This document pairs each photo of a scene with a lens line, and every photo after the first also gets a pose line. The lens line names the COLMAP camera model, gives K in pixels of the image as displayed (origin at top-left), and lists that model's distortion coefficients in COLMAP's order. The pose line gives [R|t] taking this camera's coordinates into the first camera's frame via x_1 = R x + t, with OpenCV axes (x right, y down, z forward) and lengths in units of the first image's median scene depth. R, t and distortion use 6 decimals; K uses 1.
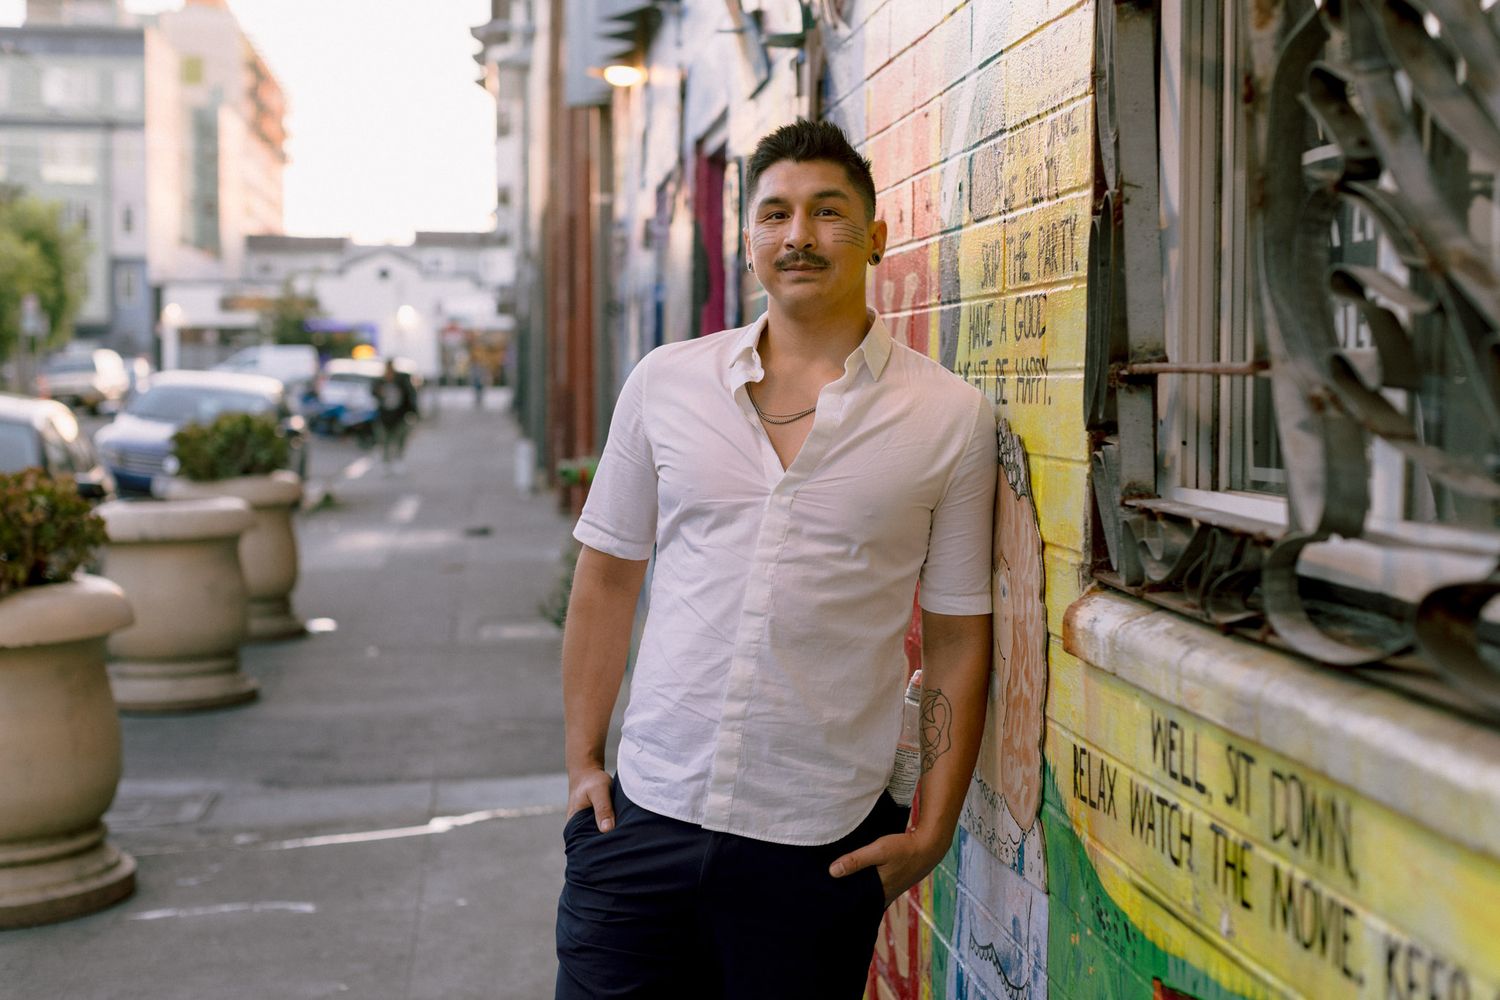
lens RADIAL K [[2163.3, 0, 750.0], [0, 2163.3, 500.0], [0, 0, 1]] dist [0.031515, 0.034480]
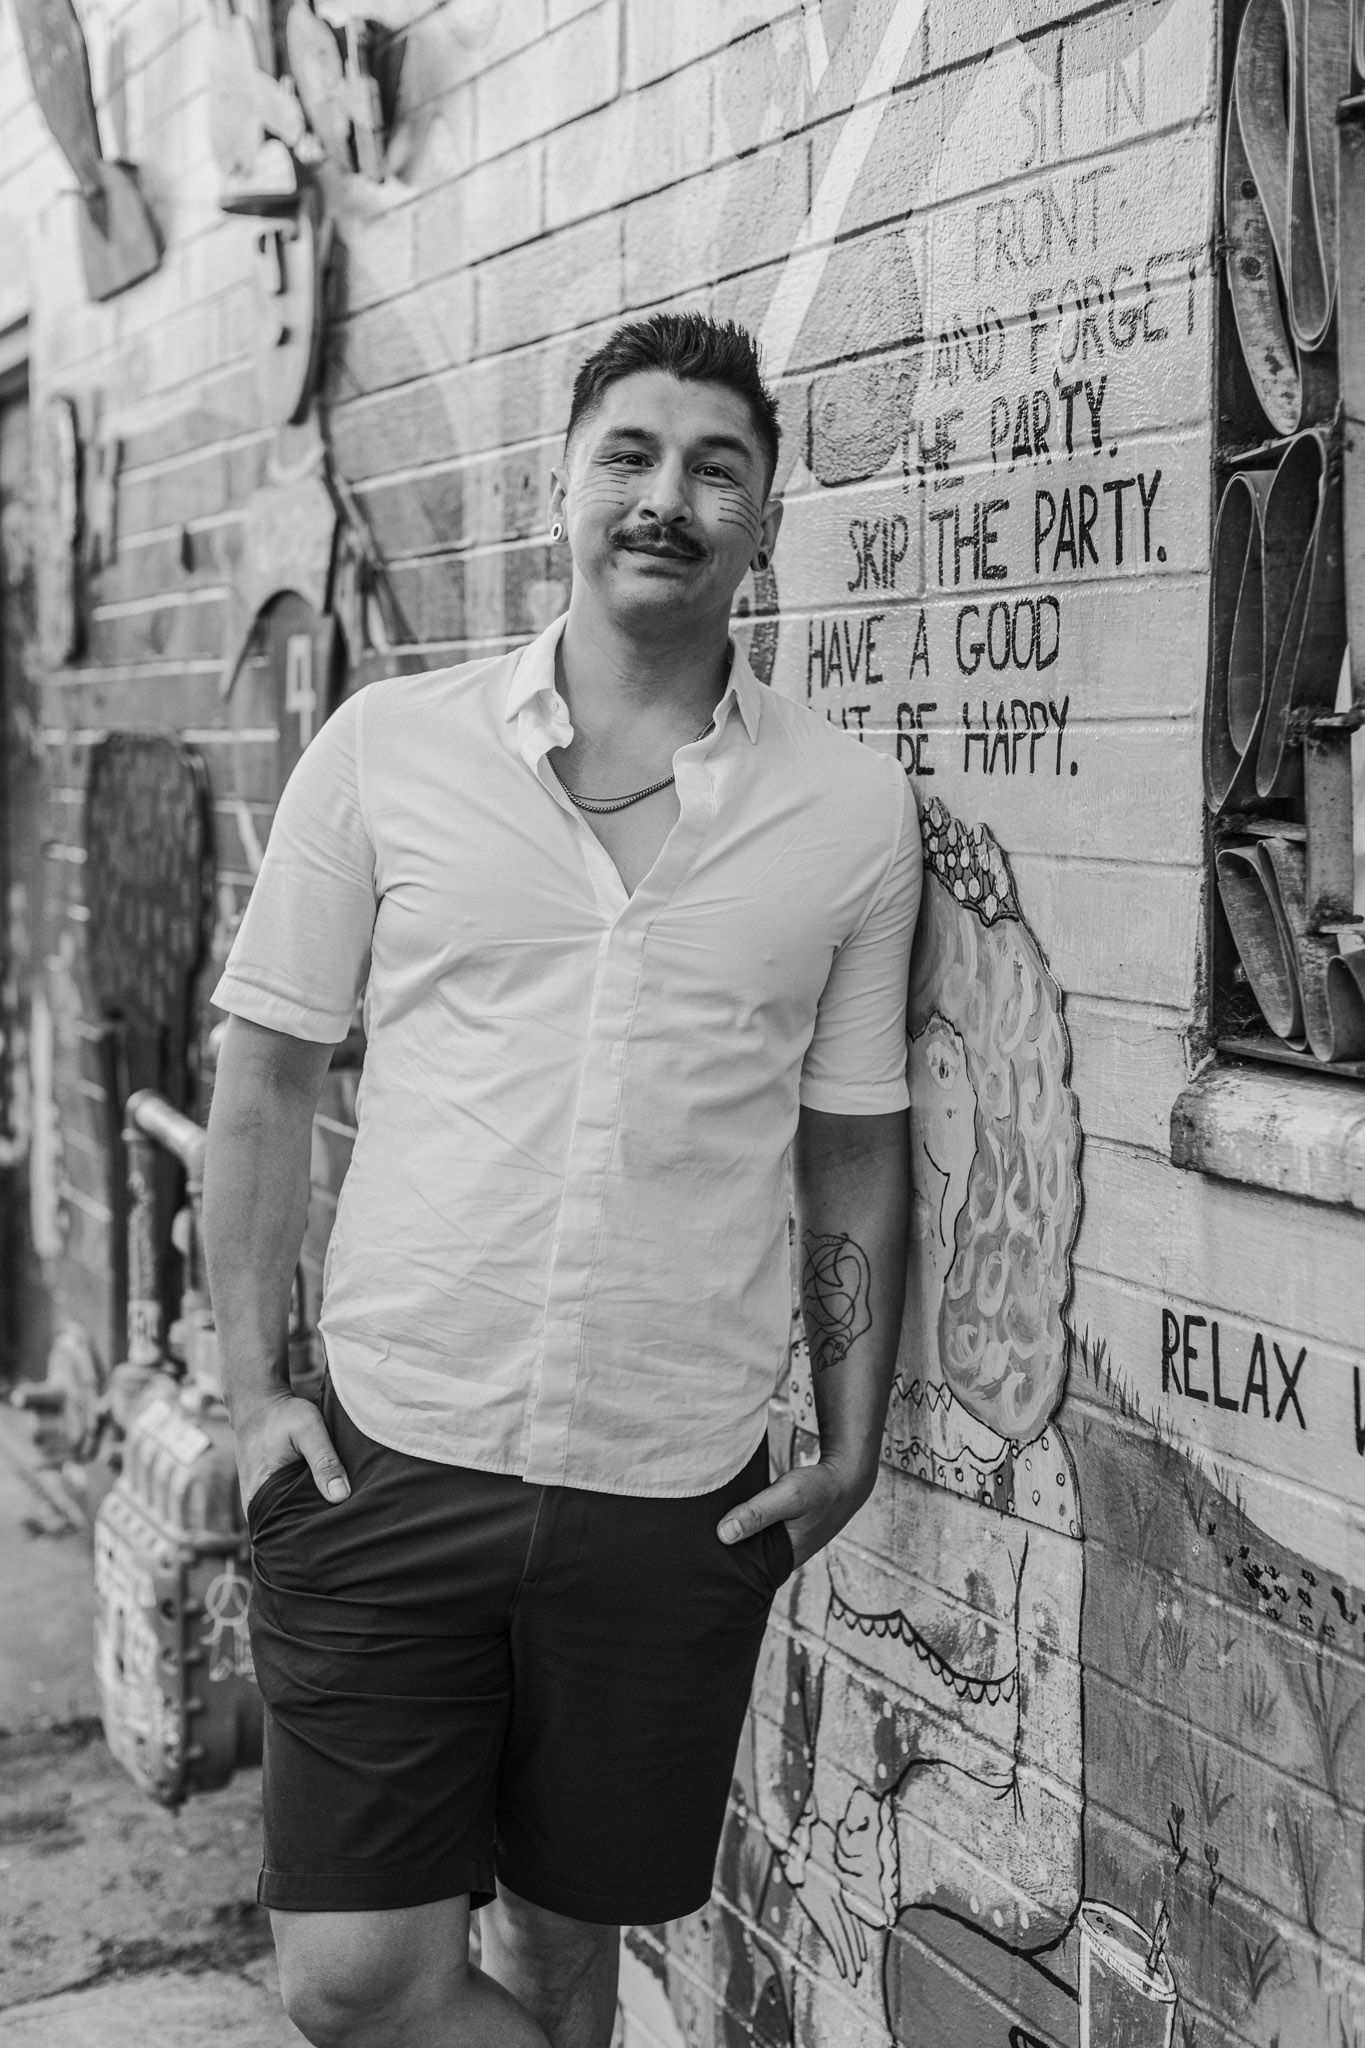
lens RADIAL K [[2953.6, 0, 682.5], [0, 2953.6, 1024.0], [0, 0, 1]] dist [0.031515, 0.034480]
pose [[0.951339, -0.040715, 0.305445, -0.227769], [0.027509, 0.998496, 0.047418, -0.014846], [-0.306916, -0.036708, 0.951028, 0.201685]]
